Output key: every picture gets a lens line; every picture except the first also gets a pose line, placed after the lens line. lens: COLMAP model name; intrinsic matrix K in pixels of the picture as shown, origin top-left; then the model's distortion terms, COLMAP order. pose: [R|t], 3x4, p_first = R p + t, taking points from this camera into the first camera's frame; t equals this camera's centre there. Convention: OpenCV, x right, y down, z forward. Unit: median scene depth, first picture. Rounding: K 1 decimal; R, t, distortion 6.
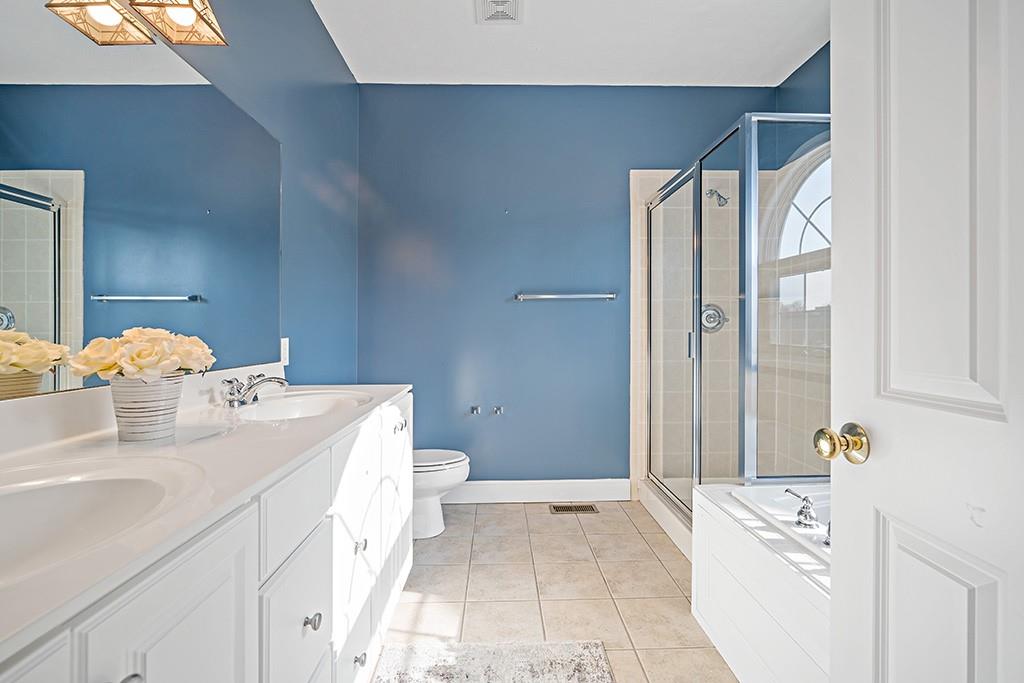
lens RADIAL K [[453.7, 0, 512.4], [0, 453.7, 333.3], [0, 0, 1]] dist [-0.009167, 0.000166]
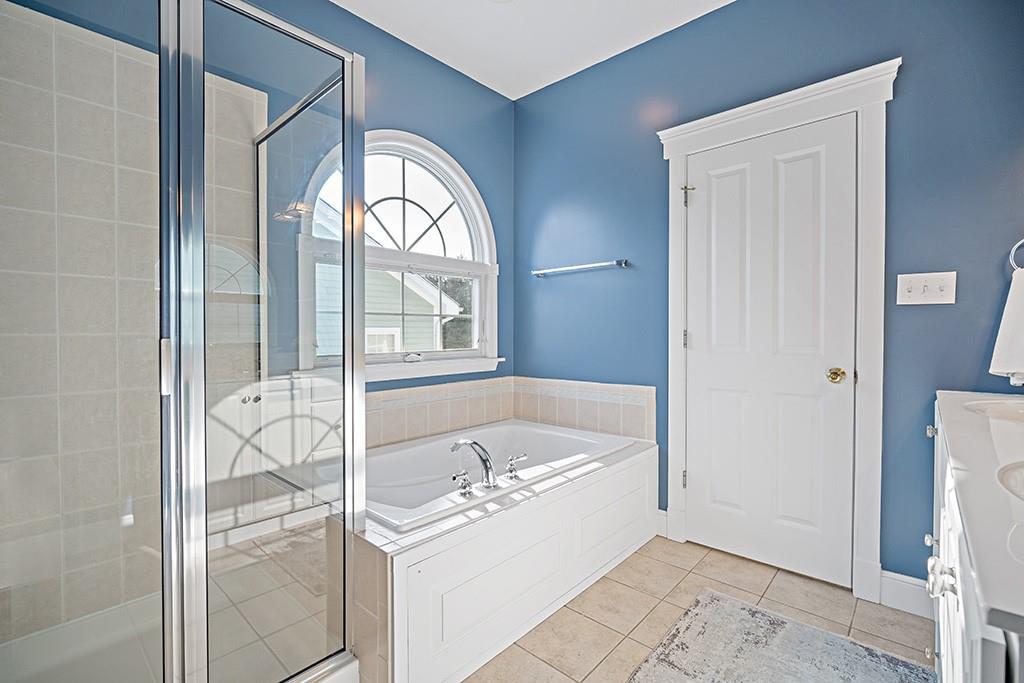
lens RADIAL K [[453.7, 0, 512.4], [0, 453.7, 333.3], [0, 0, 1]] dist [-0.009167, 0.000166]
pose [[-0.720823, -0.002626, 0.693115, -0.257097], [0.003797, 0.999963, 0.007738, 0.002459], [-0.693109, 0.008210, -0.720786, 1.790898]]
